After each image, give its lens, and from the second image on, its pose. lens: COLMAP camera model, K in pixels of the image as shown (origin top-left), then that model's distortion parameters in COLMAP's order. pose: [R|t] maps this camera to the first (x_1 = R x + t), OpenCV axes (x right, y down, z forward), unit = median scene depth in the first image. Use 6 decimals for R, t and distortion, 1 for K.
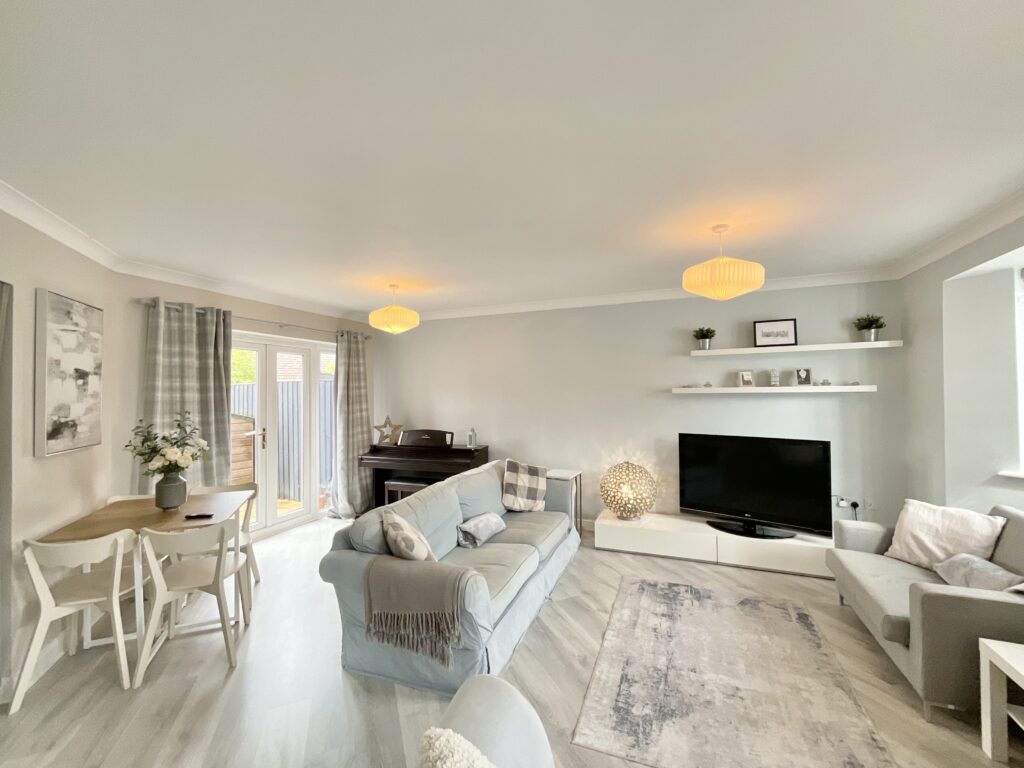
lens RADIAL K [[417.2, 0, 511.3], [0, 417.2, 386.8], [0, 0, 1]] dist [-0.001689, -0.000271]
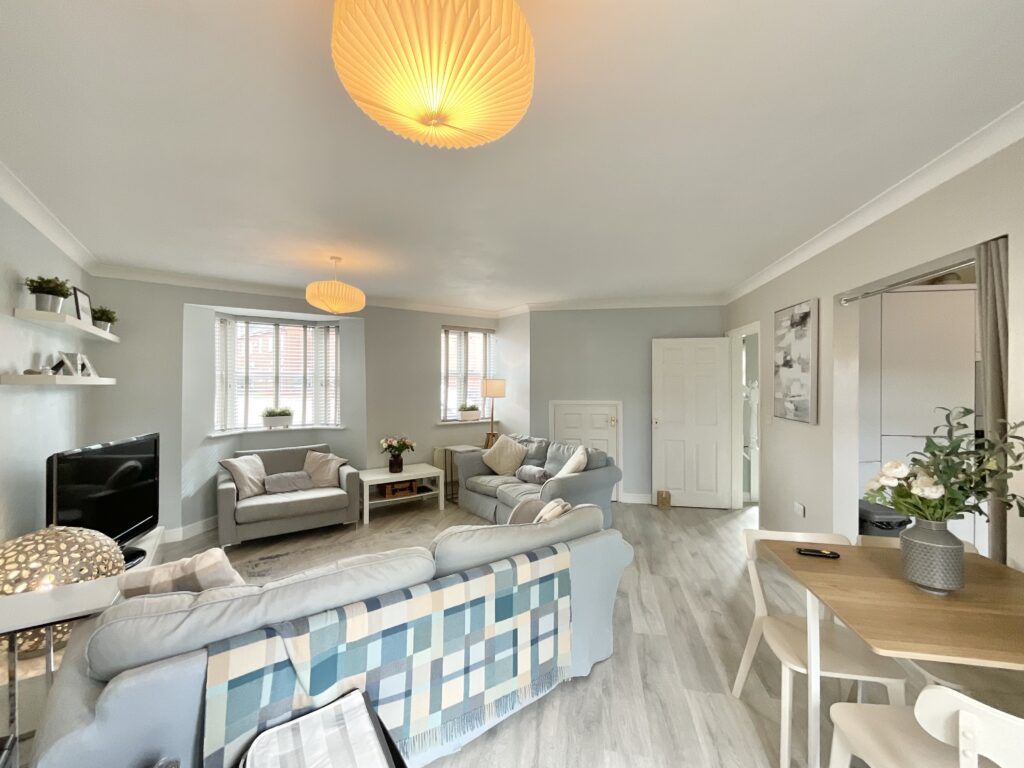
lens RADIAL K [[413.3, 0, 513.5], [0, 413.3, 385.0], [0, 0, 1]] dist [-0.004316, 0.000026]
pose [[-0.840216, 0.010681, 0.542147, -0.457348], [0.002684, 0.999876, -0.015539, 0.029305], [-0.542246, -0.011601, -0.840140, 1.205812]]
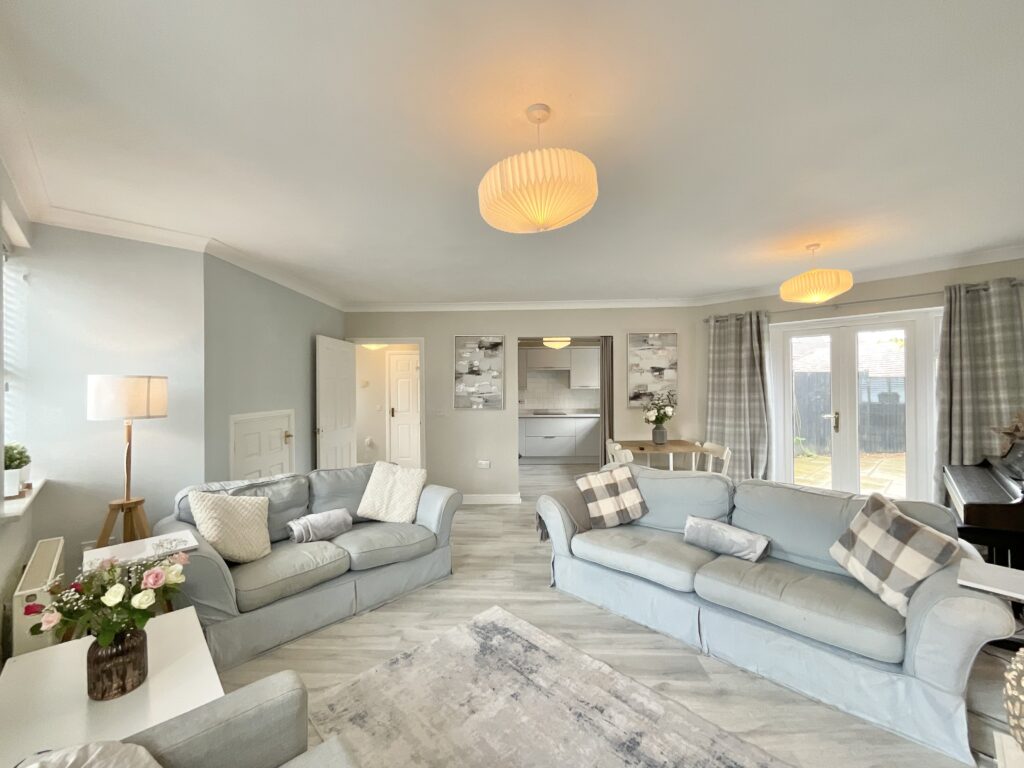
lens RADIAL K [[417.2, 0, 511.3], [0, 417.2, 386.8], [0, 0, 1]] dist [-0.001689, -0.000271]
pose [[-0.404352, 0.020045, -0.914384, 0.729707], [0.027955, 0.999564, 0.009551, 0.009480], [0.914176, -0.021699, -0.404736, 0.805709]]
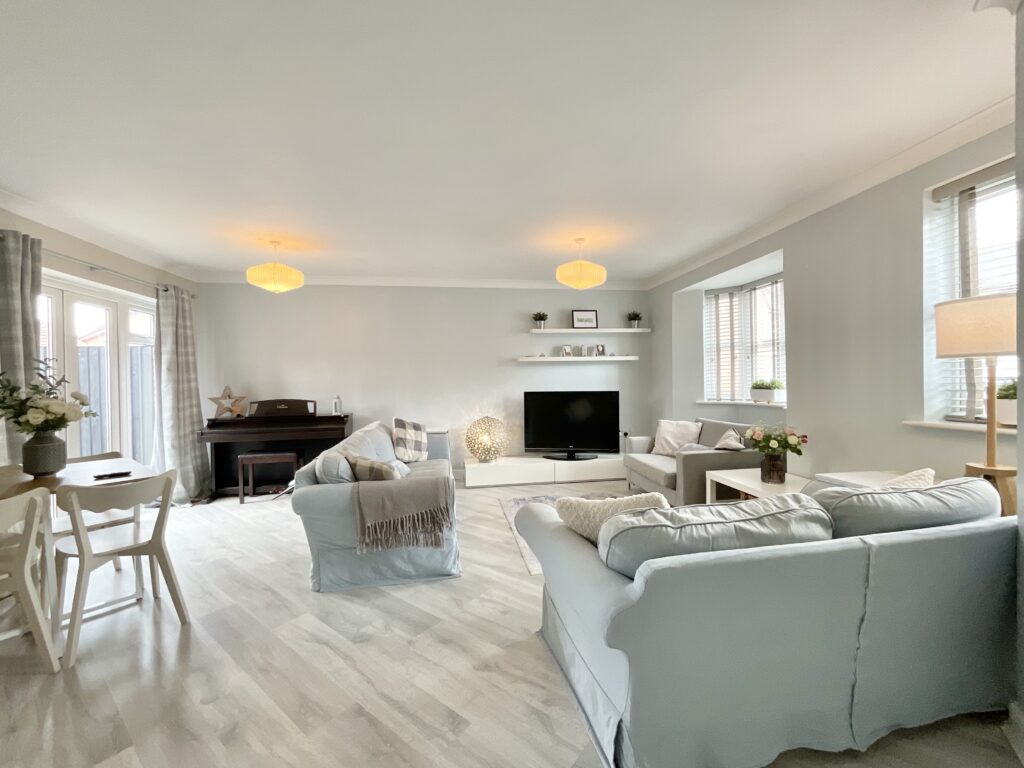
lens RADIAL K [[413.3, 0, 513.5], [0, 413.3, 385.0], [0, 0, 1]] dist [-0.004316, 0.000026]
pose [[0.860235, -0.009376, 0.509811, -0.305323], [0.000798, 0.999854, 0.017041, 0.072549], [-0.509897, -0.014252, 0.860118, -0.102380]]
